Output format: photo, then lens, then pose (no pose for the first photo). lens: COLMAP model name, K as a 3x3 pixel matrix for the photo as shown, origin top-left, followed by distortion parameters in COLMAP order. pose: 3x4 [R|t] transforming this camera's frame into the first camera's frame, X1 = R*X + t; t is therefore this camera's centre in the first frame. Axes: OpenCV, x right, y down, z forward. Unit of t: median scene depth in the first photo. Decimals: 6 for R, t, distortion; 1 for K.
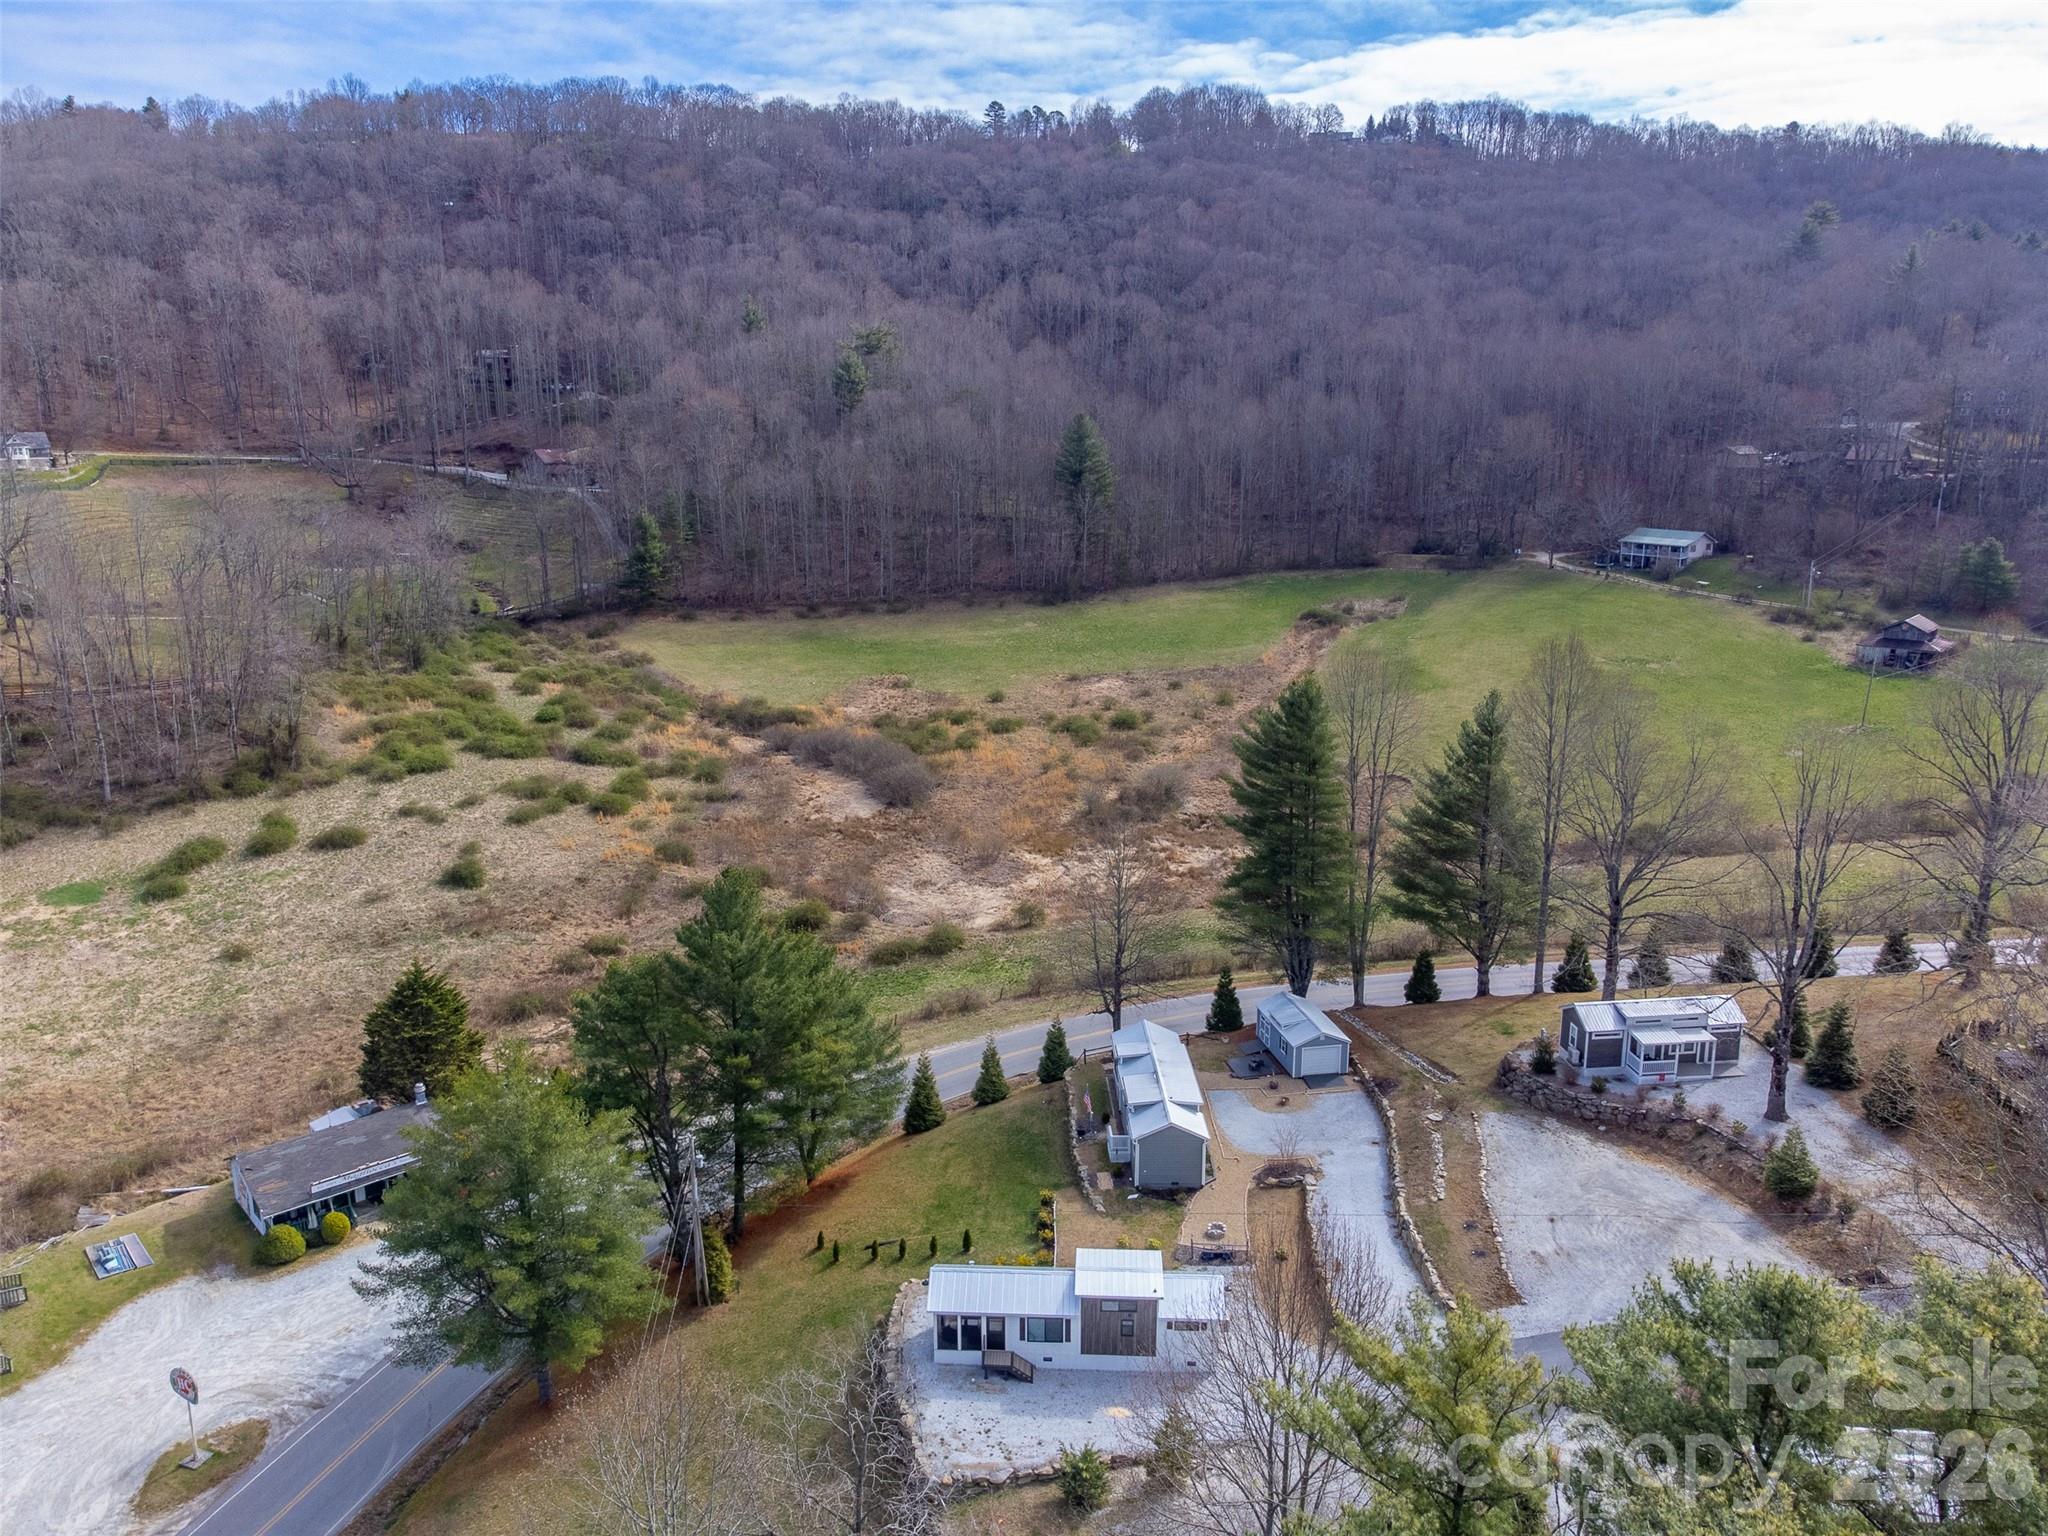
lens RADIAL K [[1537.9, 0, 1016.4], [0, 1537.9, 742.9], [0, 0, 1]] dist [0.013567, 0.020773]
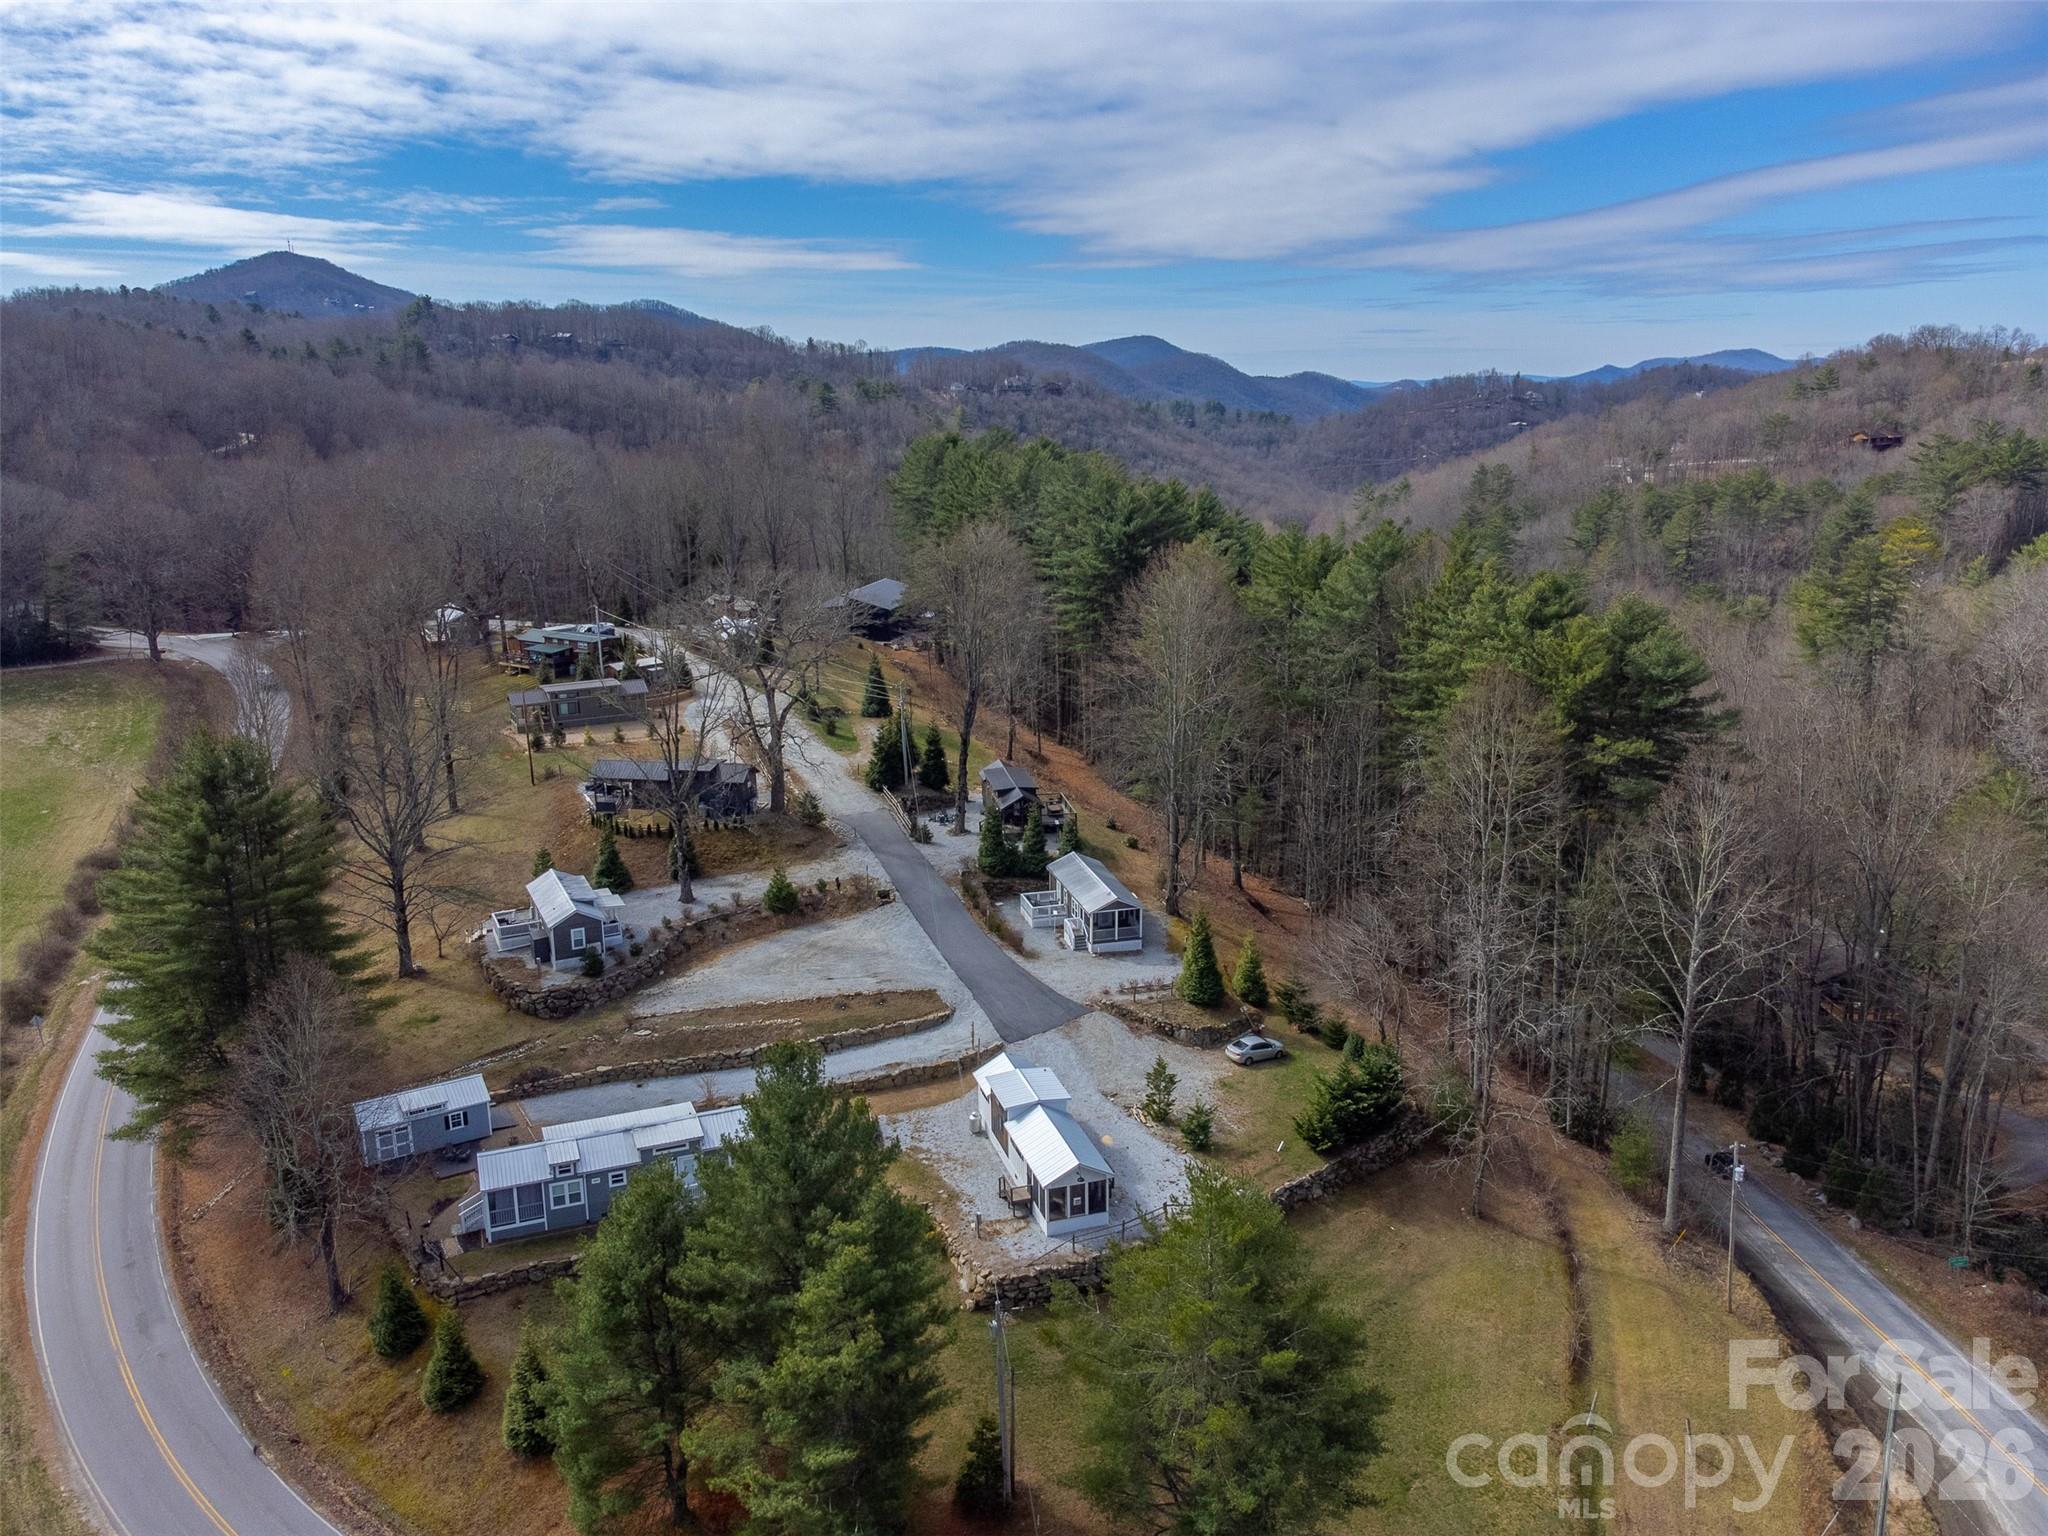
lens RADIAL K [[1529.4, 0, 1014.1], [0, 1529.4, 750.0], [0, 0, 1]] dist [0.023645, 0.009344]
pose [[-0.338487, -0.214490, 0.916199, -0.800441], [0.229341, 0.925506, 0.301398, -0.217788], [-0.912595, 0.312142, -0.264080, 1.027944]]
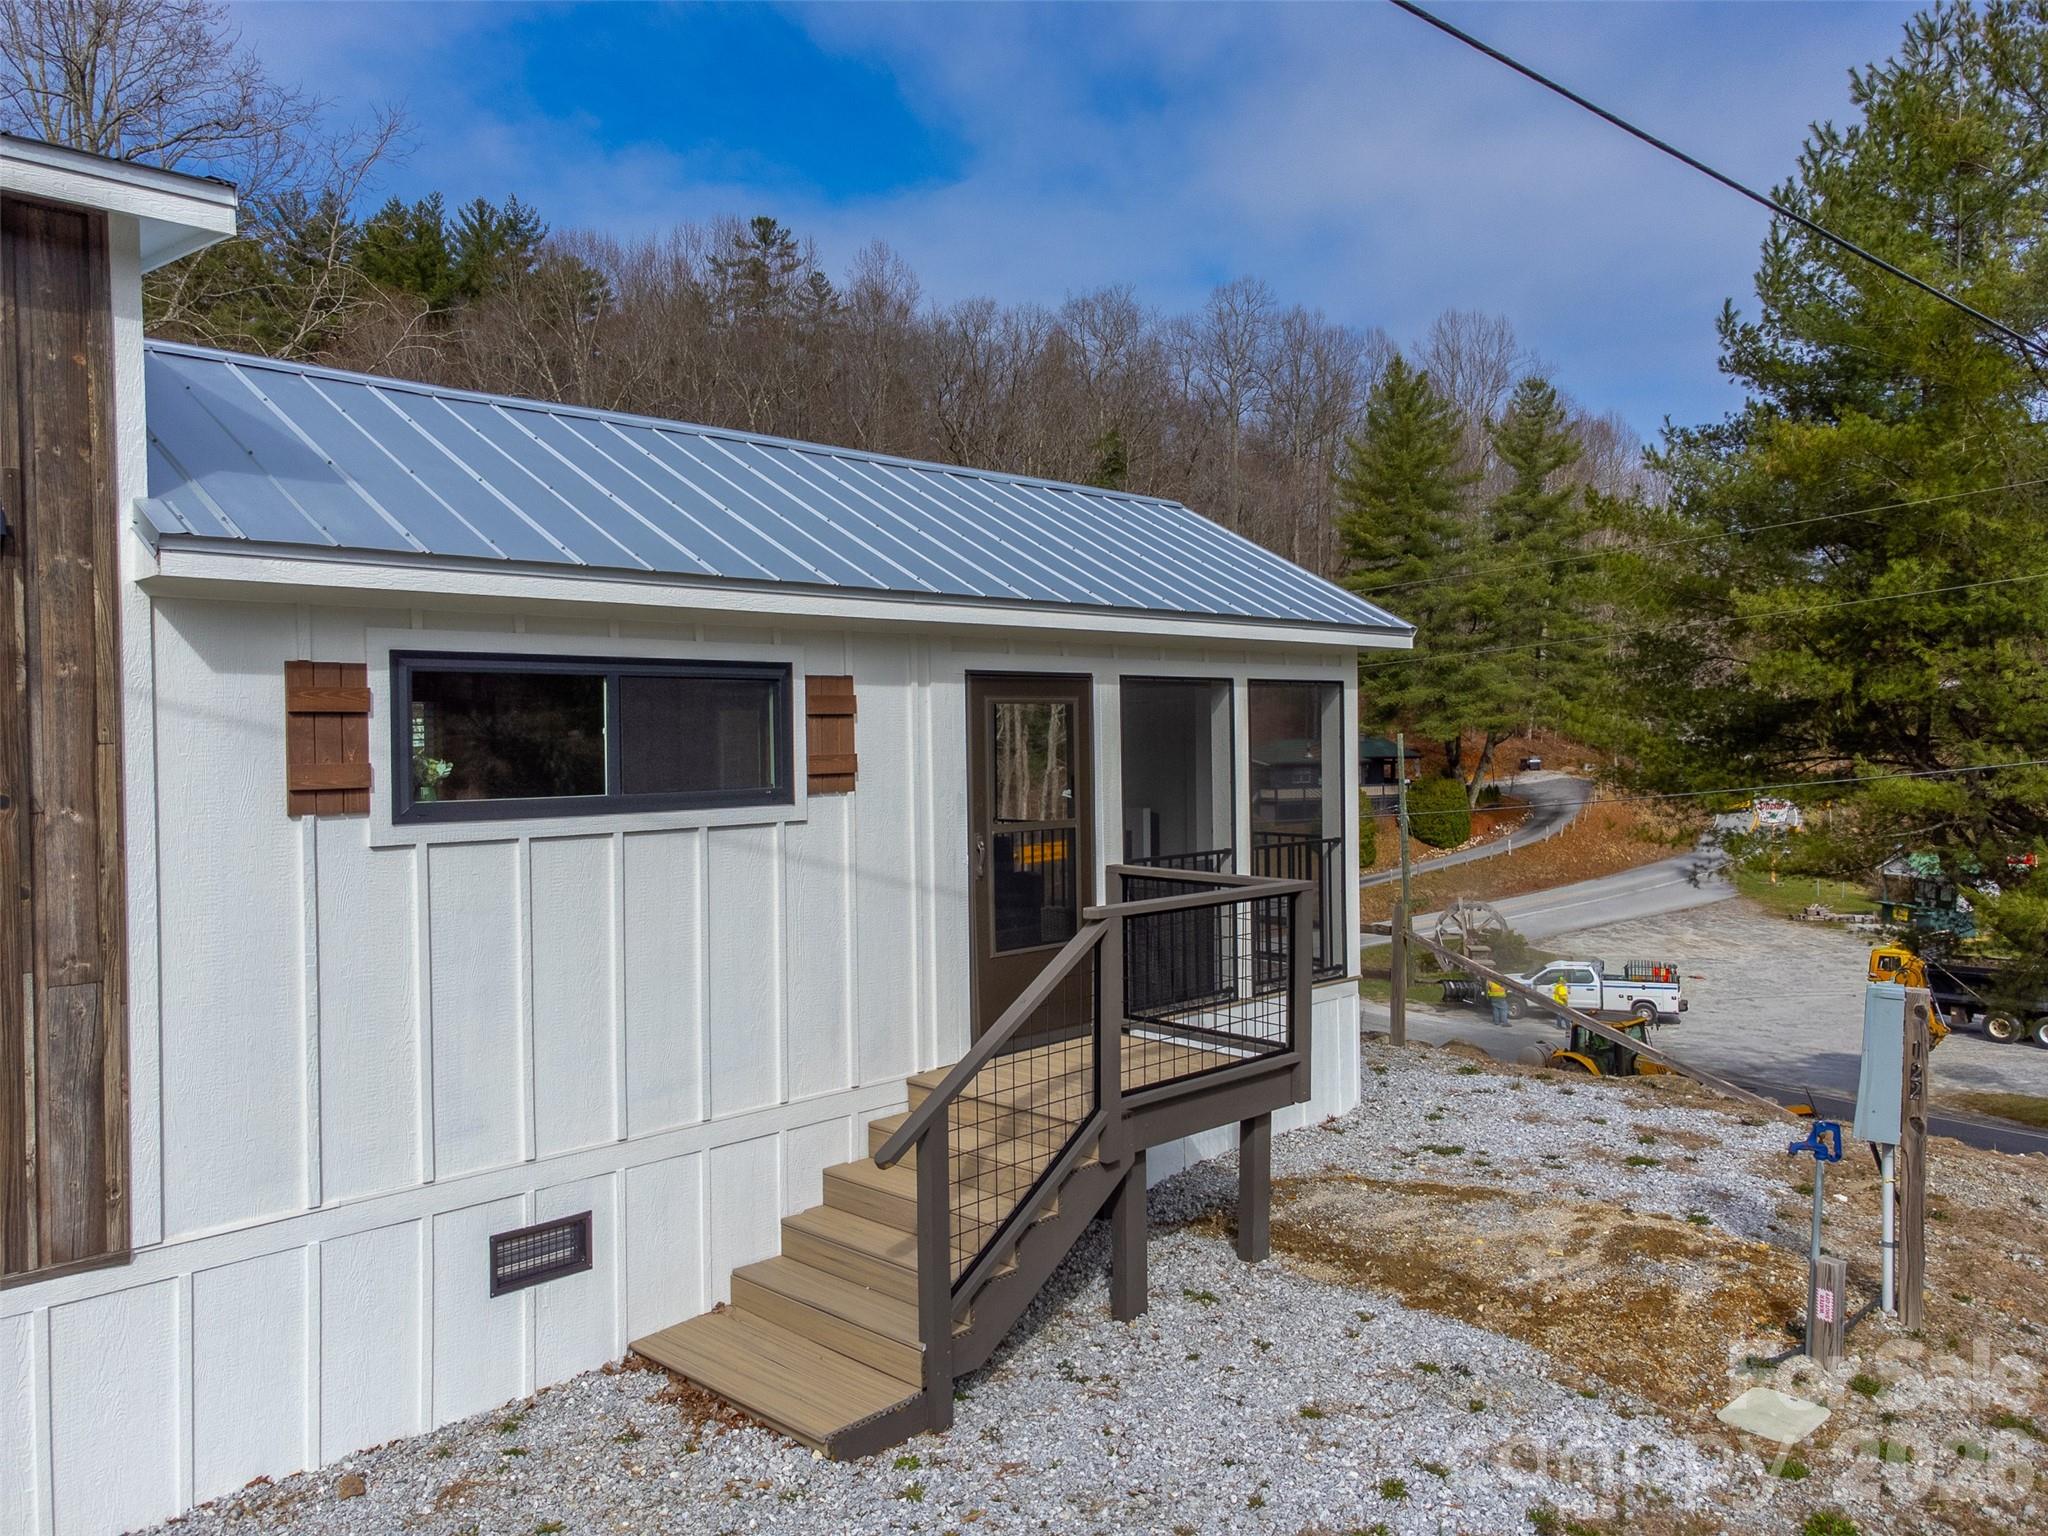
lens RADIAL K [[1551.4, 0, 1035.5], [0, 1551.4, 774.7], [0, 0, 1]] dist [0.026166, -0.017032]
pose [[-0.658305, 0.029515, -0.752172, 0.055329], [-0.152752, 0.973203, 0.171878, 0.285053], [0.737089, 0.228044, -0.636156, 0.908898]]
